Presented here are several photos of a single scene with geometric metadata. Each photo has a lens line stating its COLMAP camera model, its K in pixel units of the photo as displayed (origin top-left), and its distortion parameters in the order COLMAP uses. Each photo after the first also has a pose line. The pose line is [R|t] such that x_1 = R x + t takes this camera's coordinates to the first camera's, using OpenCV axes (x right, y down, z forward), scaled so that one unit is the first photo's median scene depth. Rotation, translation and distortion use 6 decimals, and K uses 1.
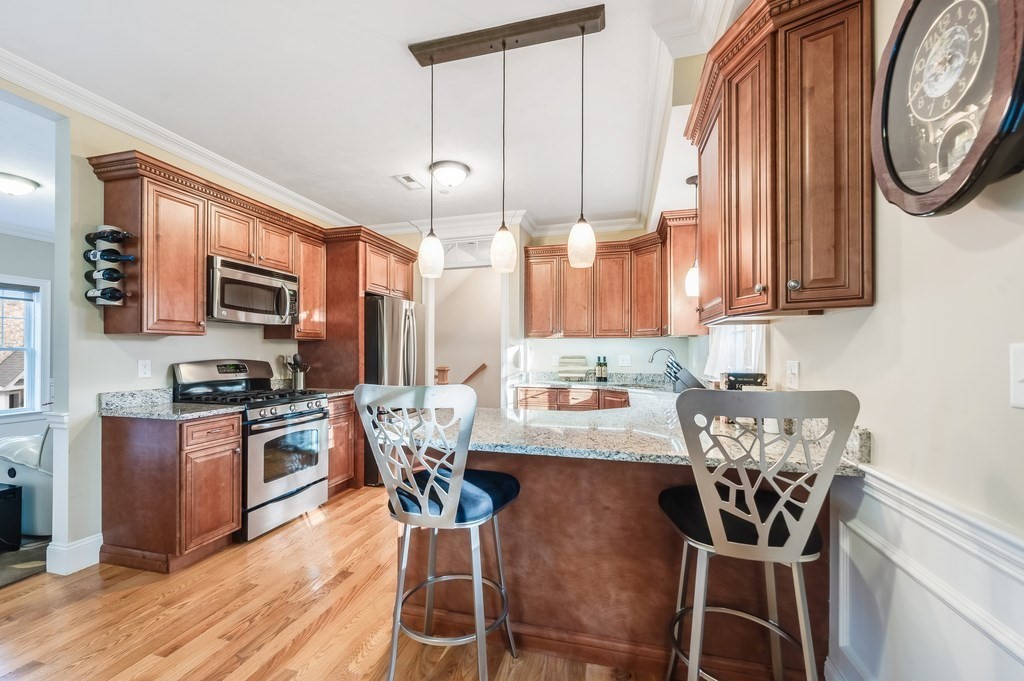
lens RADIAL K [[411.9, 0, 511.5], [0, 411.9, 350.7], [0, 0, 1]] dist [-0.001834, 0.000216]
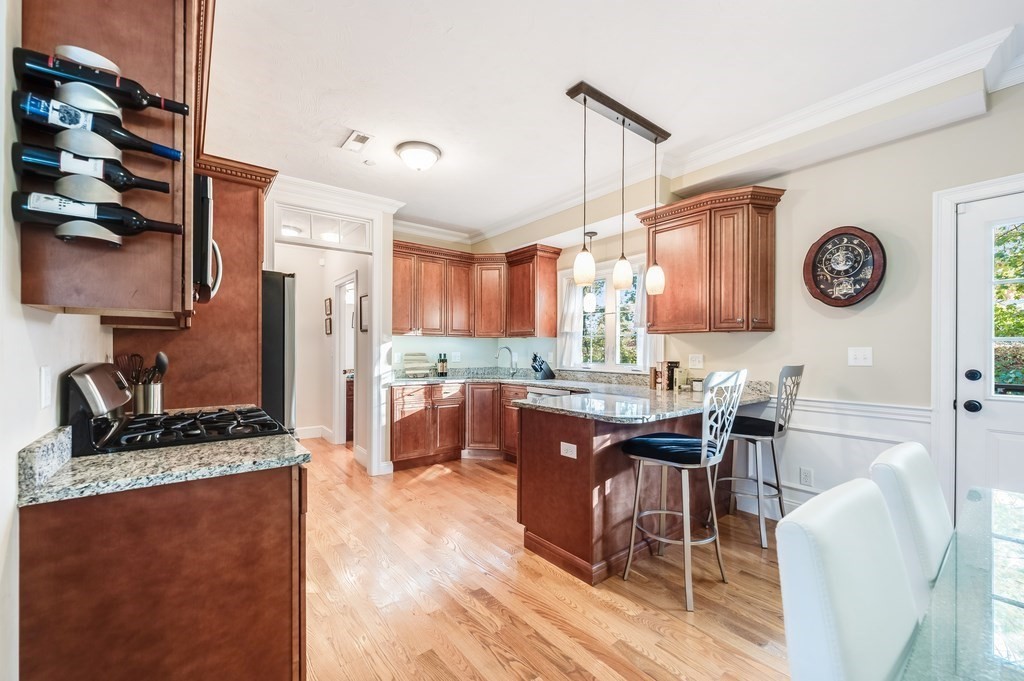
lens RADIAL K [[409.1, 0, 510.7], [0, 409.1, 350.8], [0, 0, 1]] dist [-0.001907, -0.000003]
pose [[0.602051, -0.001045, 0.798457, -1.020866], [-0.004318, 0.999980, 0.004564, 0.002371], [-0.798446, -0.006196, 0.602034, 0.376370]]
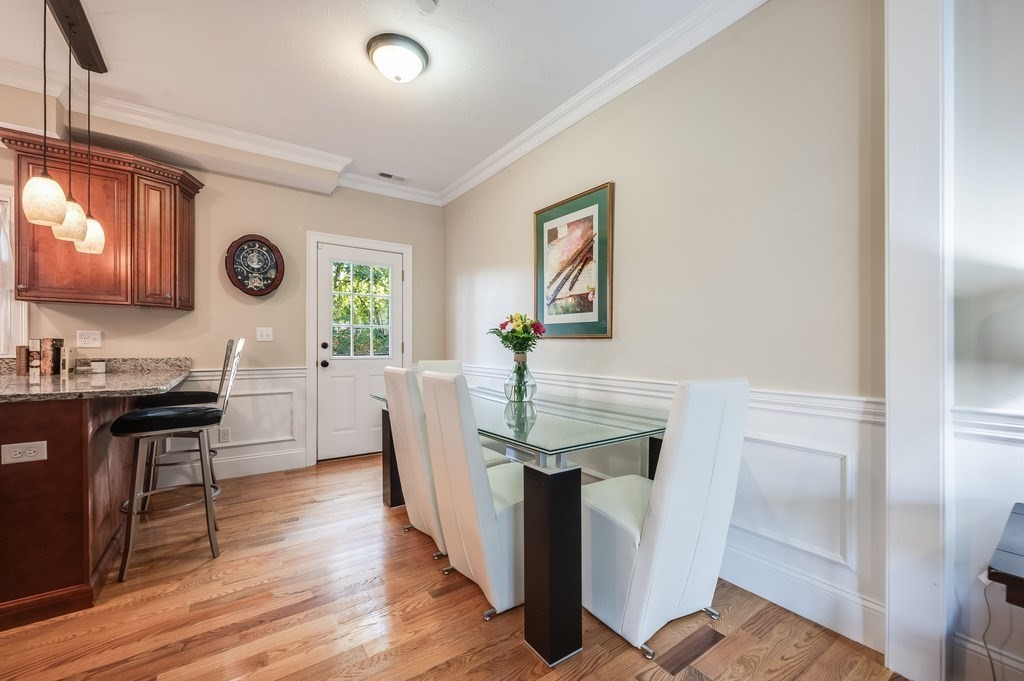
lens RADIAL K [[410.2, 0, 510.1], [0, 410.2, 346.9], [0, 0, 1]] dist [-0.000571, 0.000031]
pose [[-0.765619, -0.004318, 0.643279, -1.215966], [-0.007280, 0.999972, -0.001952, 0.059335], [-0.643253, -0.006177, -0.765629, 0.841934]]
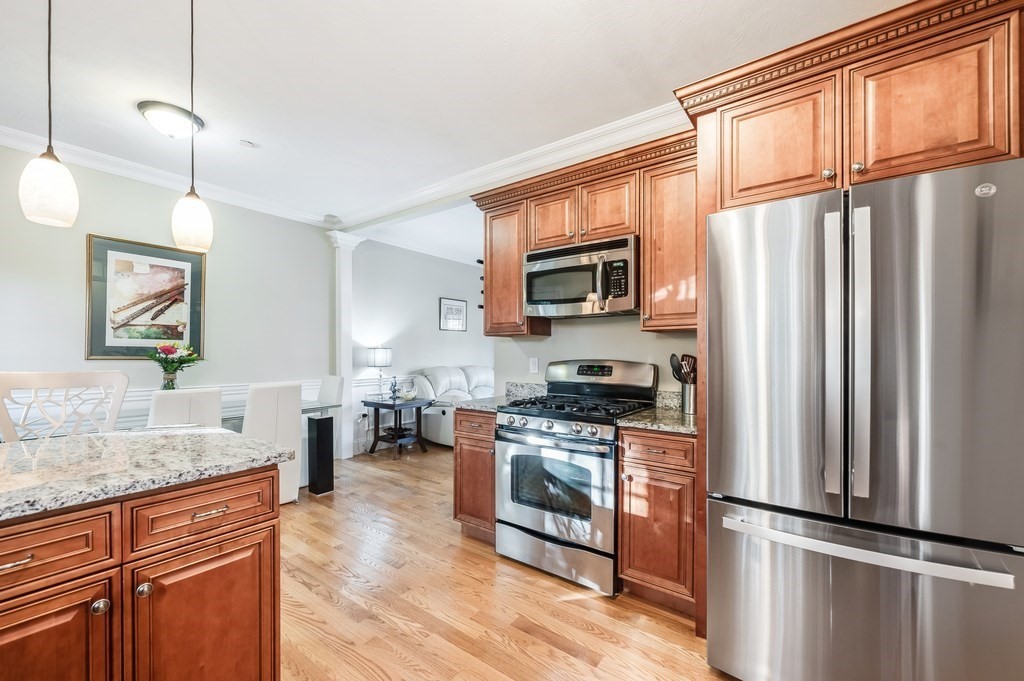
lens RADIAL K [[418.2, 0, 499.1], [0, 418.2, 353.8], [0, 0, 1]] dist [0.000072, 0.000057]
pose [[-0.383677, -0.000410, -0.923467, 0.257233], [-0.000069, 1.000000, -0.000415, 0.012508], [0.923468, -0.000096, -0.383677, 1.487336]]
